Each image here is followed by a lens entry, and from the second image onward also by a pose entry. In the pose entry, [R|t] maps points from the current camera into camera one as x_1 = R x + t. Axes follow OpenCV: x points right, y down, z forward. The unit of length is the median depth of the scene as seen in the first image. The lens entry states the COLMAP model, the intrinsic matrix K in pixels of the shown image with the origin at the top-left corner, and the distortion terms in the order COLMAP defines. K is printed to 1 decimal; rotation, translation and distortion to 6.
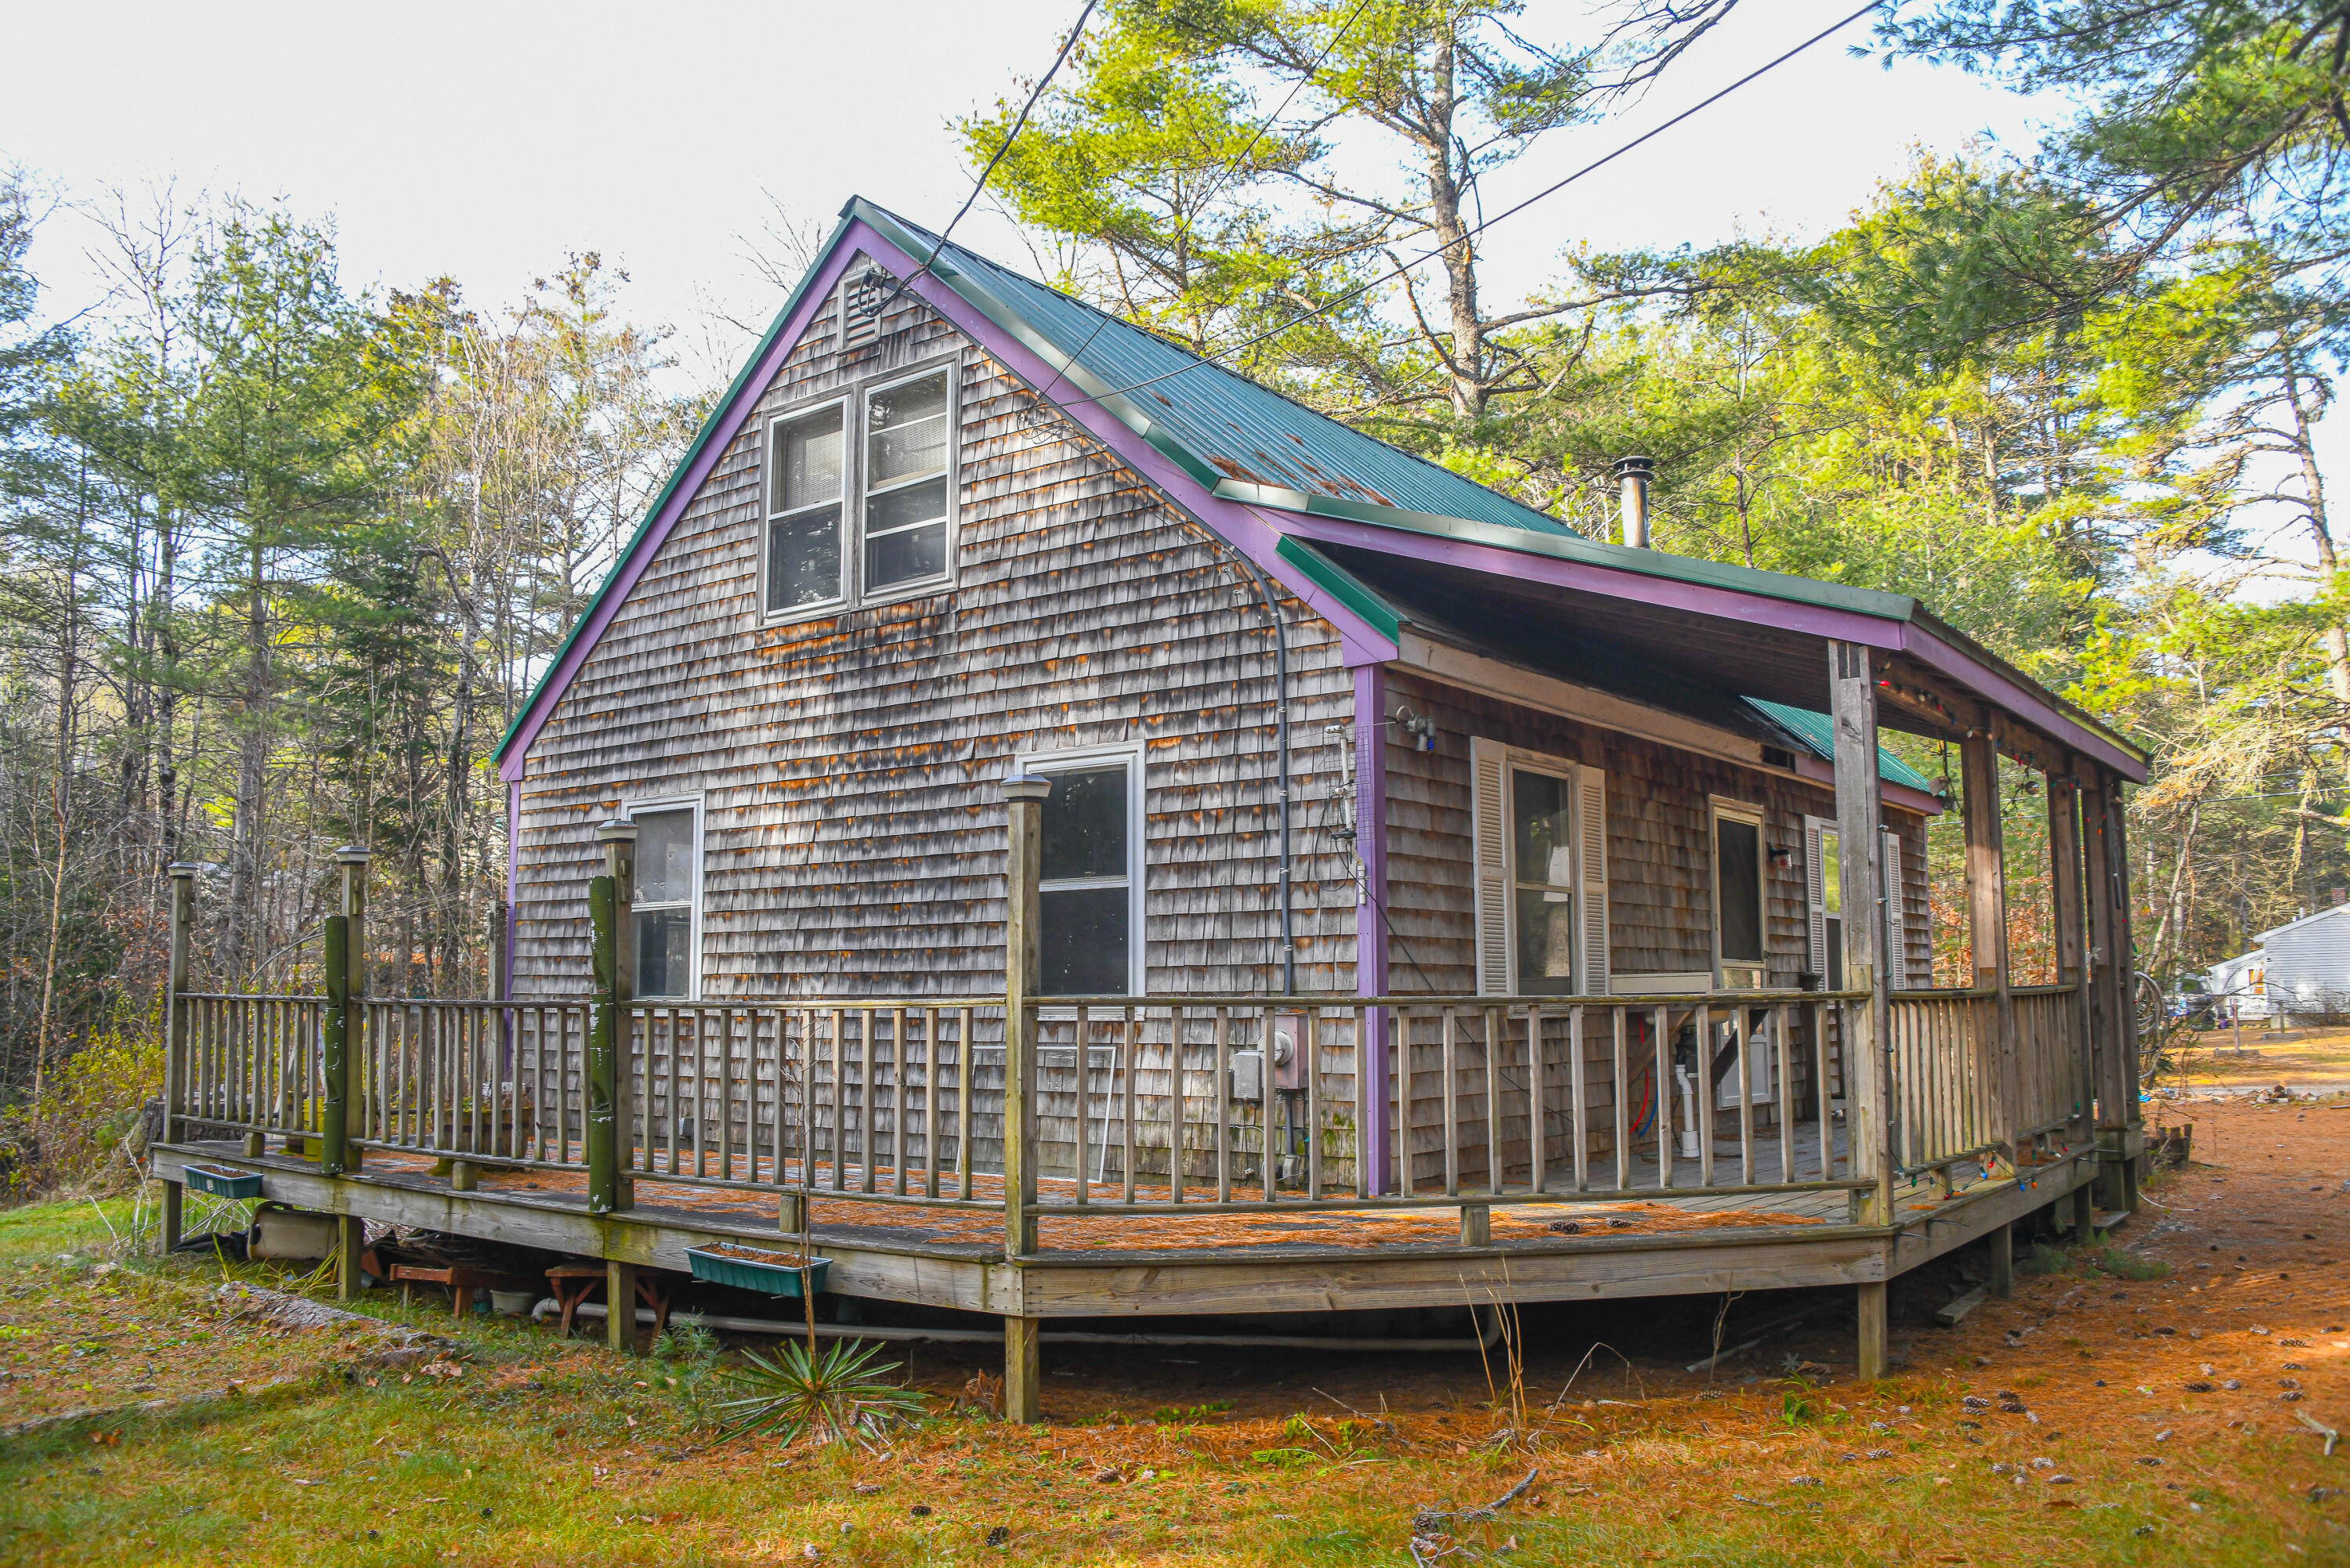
lens RADIAL K [[1862.2, 0, 1176.5], [0, 1862.2, 805.0], [0, 0, 1]] dist [-0.108633, 0.009512]
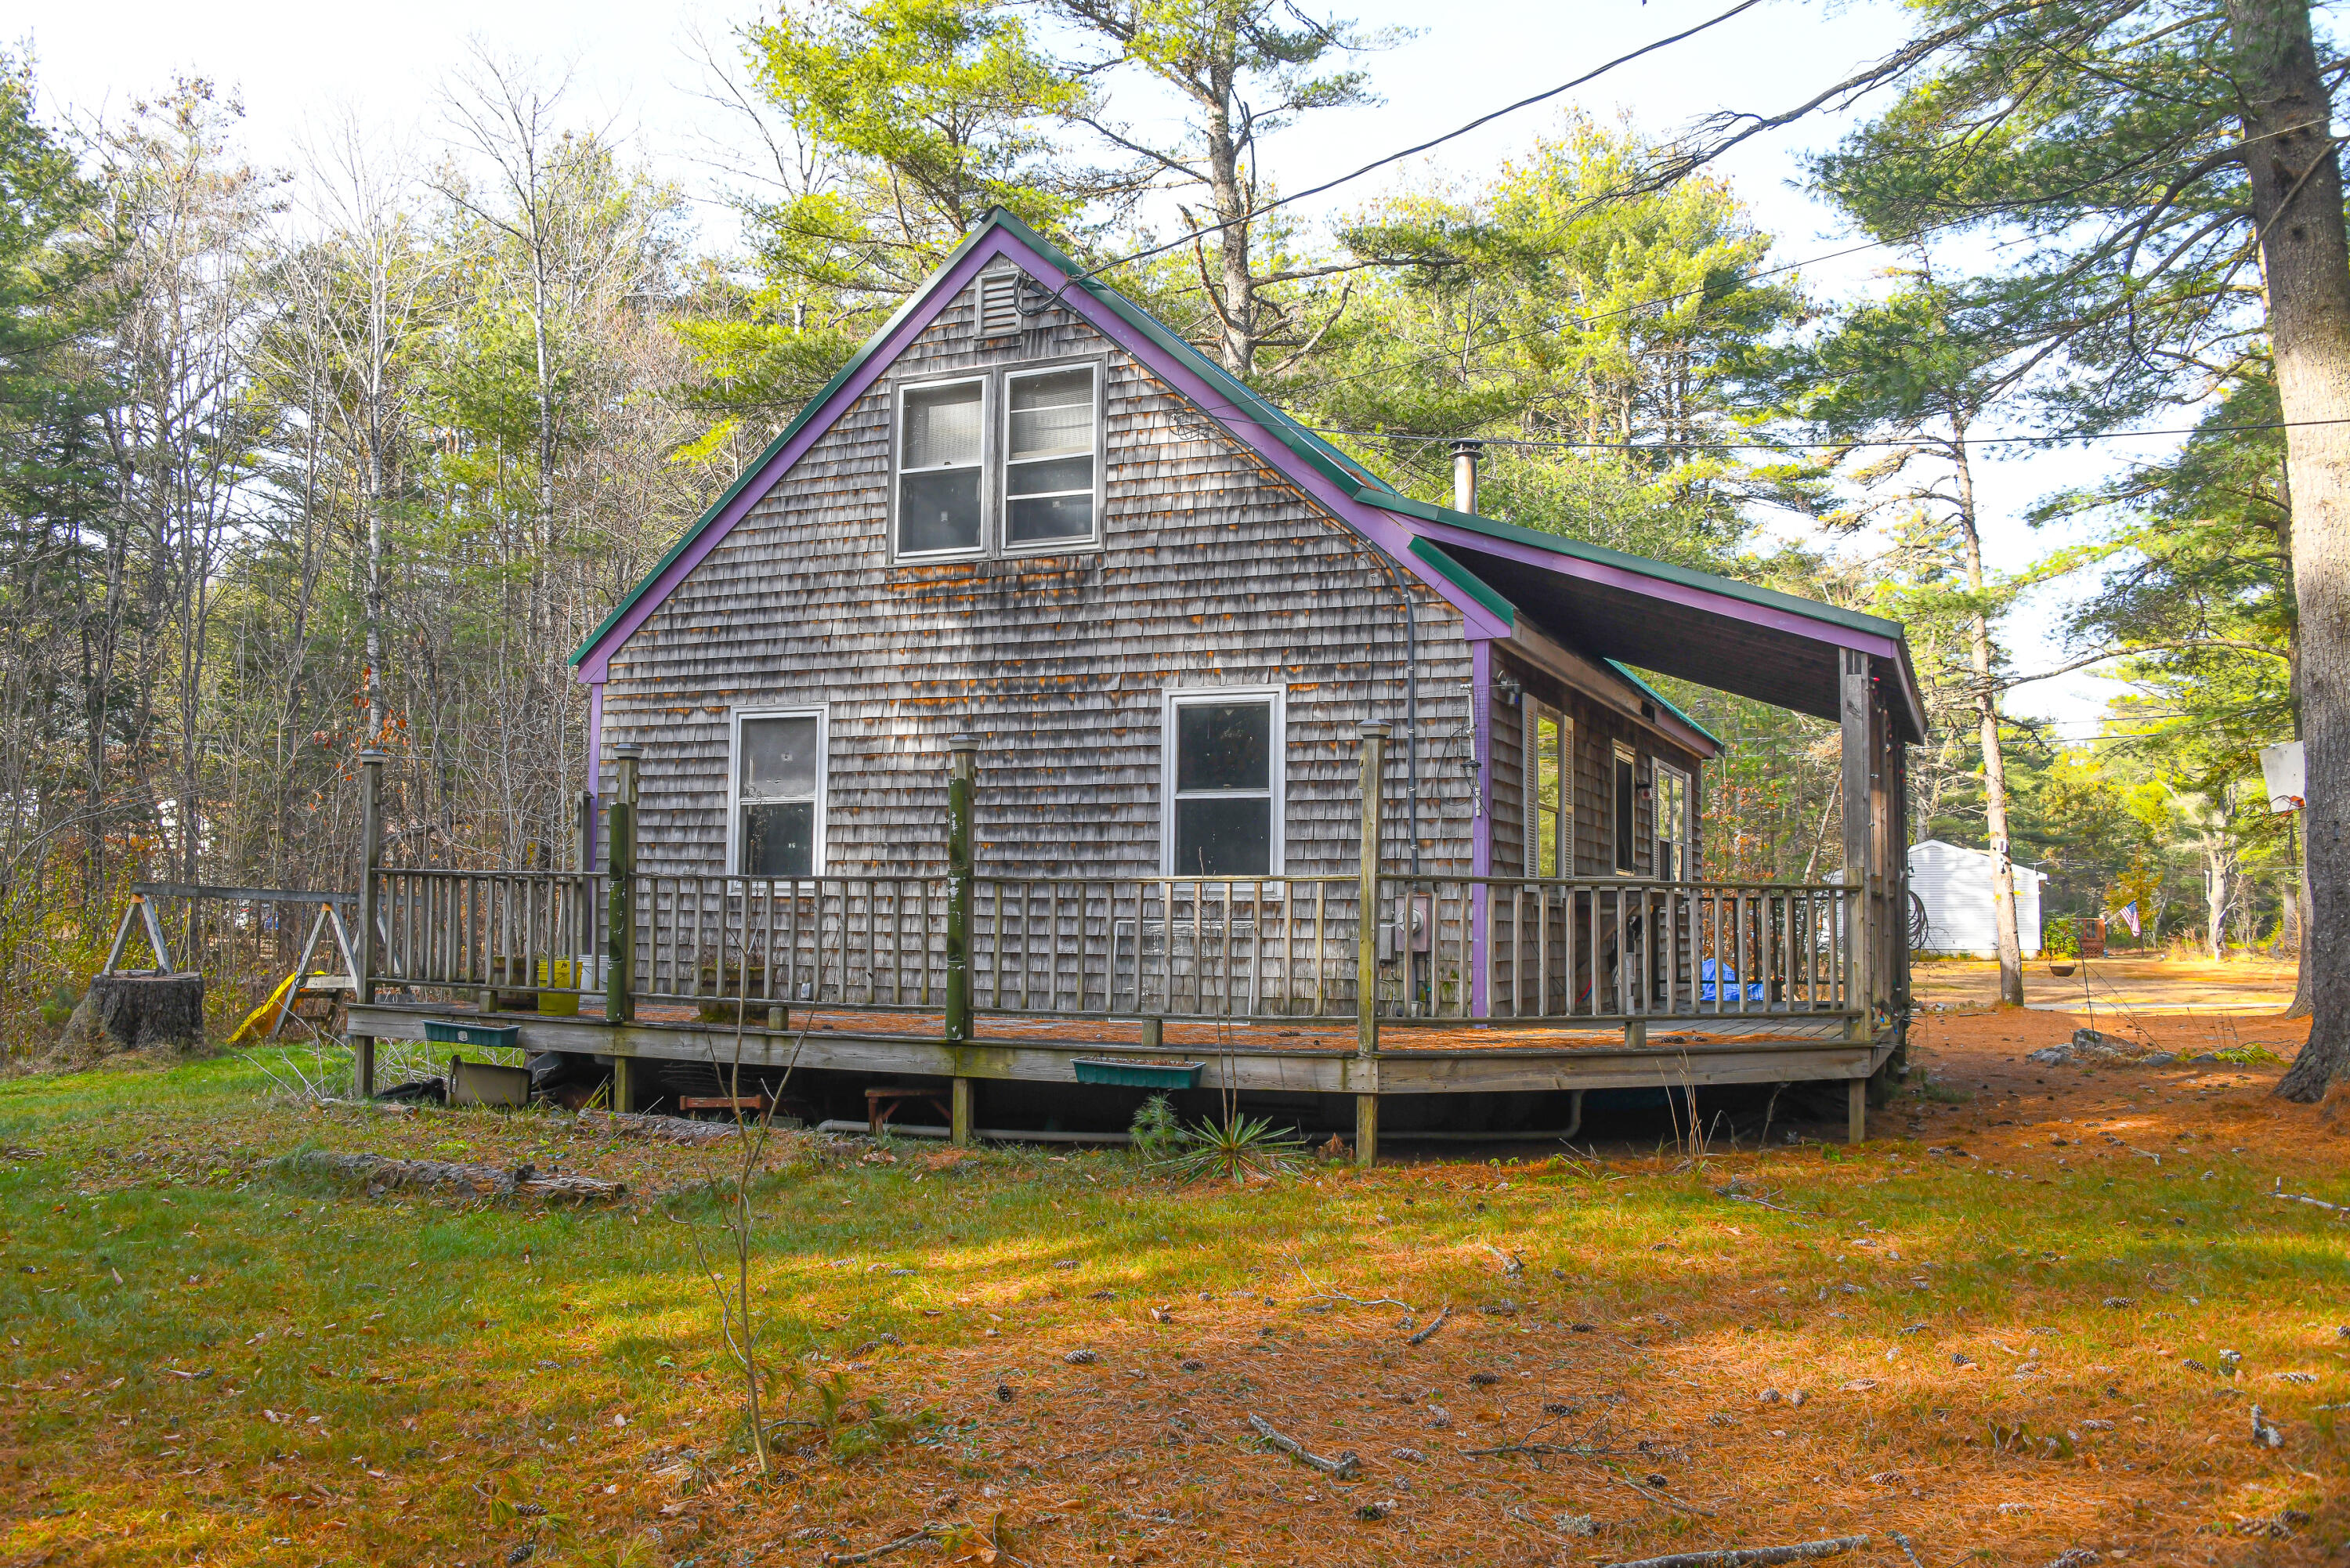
lens RADIAL K [[1966.9, 0, 1175.0], [0, 1966.9, 784.0], [0, 0, 1]] dist [-0.104282, -0.001003]
pose [[0.970237, 0.032620, 0.239951, -0.363862], [-0.041467, 0.998630, 0.031911, -0.005308], [-0.238582, -0.040911, 0.970260, -0.266783]]
